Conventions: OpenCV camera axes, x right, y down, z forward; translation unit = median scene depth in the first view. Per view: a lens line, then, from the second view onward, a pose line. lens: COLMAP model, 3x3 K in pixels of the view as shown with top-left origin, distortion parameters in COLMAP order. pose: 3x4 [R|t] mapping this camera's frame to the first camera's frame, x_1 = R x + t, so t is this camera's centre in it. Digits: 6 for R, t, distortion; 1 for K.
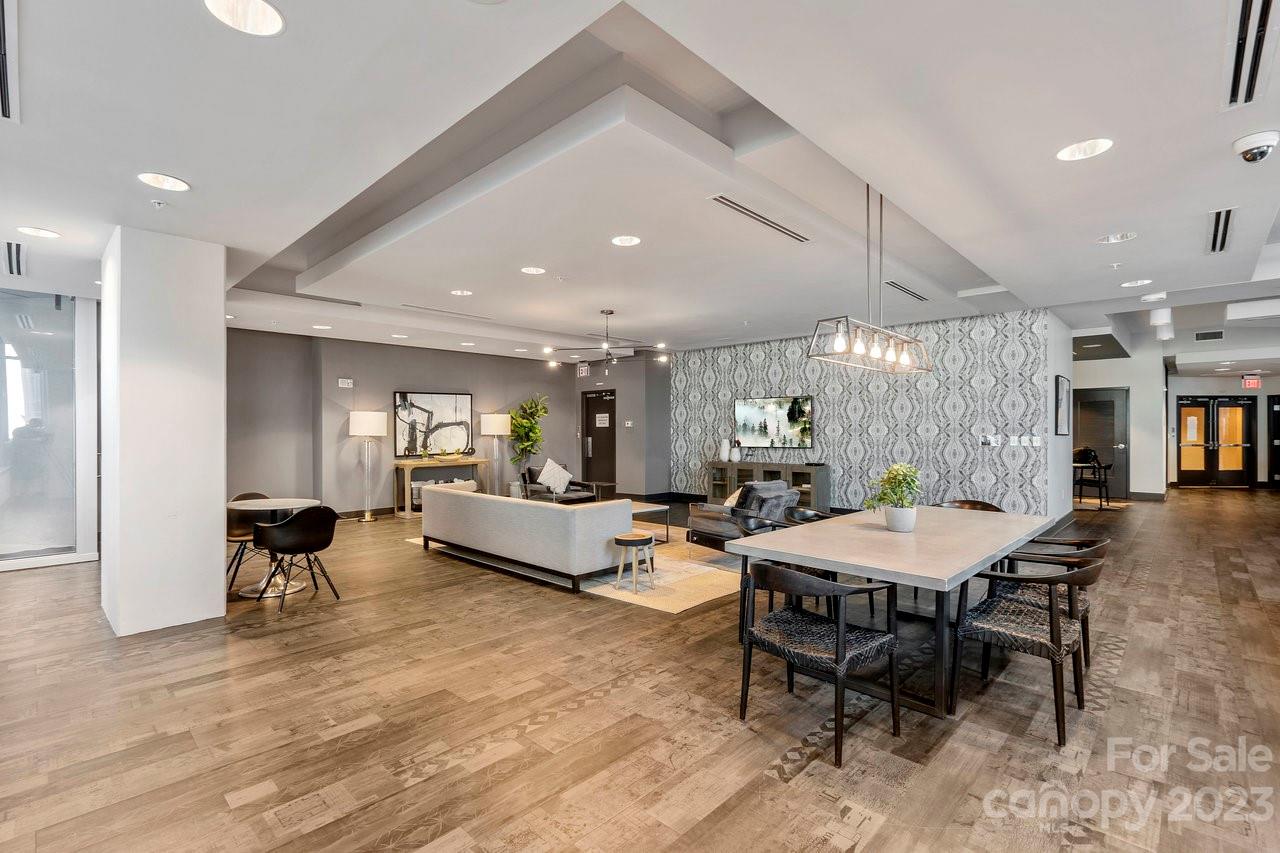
lens RADIAL K [[583.3, 0, 629.5], [0, 583.3, 430.4], [0, 0, 1]] dist [-0.000532, 0.001455]
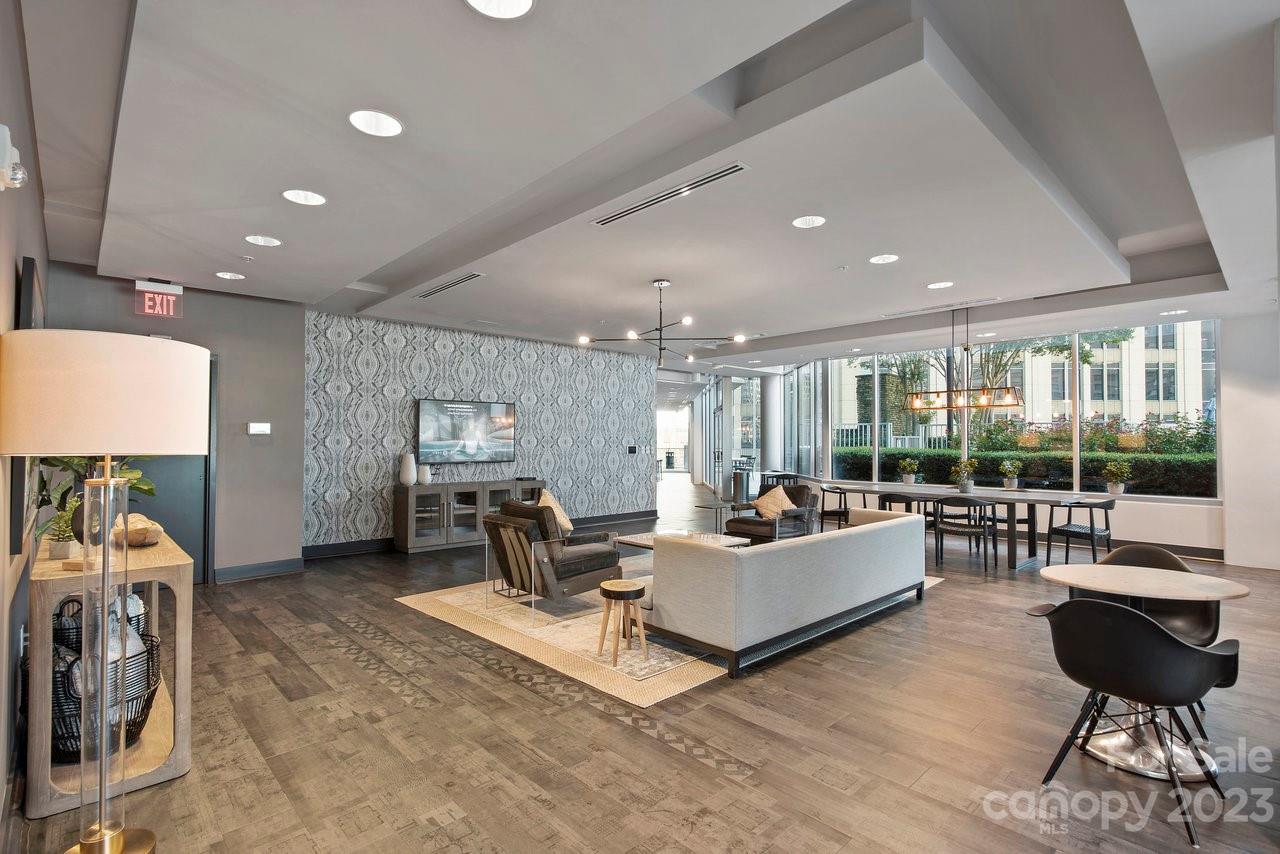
lens RADIAL K [[637.4, 0, 611.6], [0, 637.4, 432.5], [0, 0, 1]] dist [-0.006453, -0.000063]
pose [[0.048959, 0.019972, 0.998601, -0.611714], [0.001737, 0.999797, -0.020081, 0.005452], [-0.998799, 0.002718, 0.048914, 0.737711]]
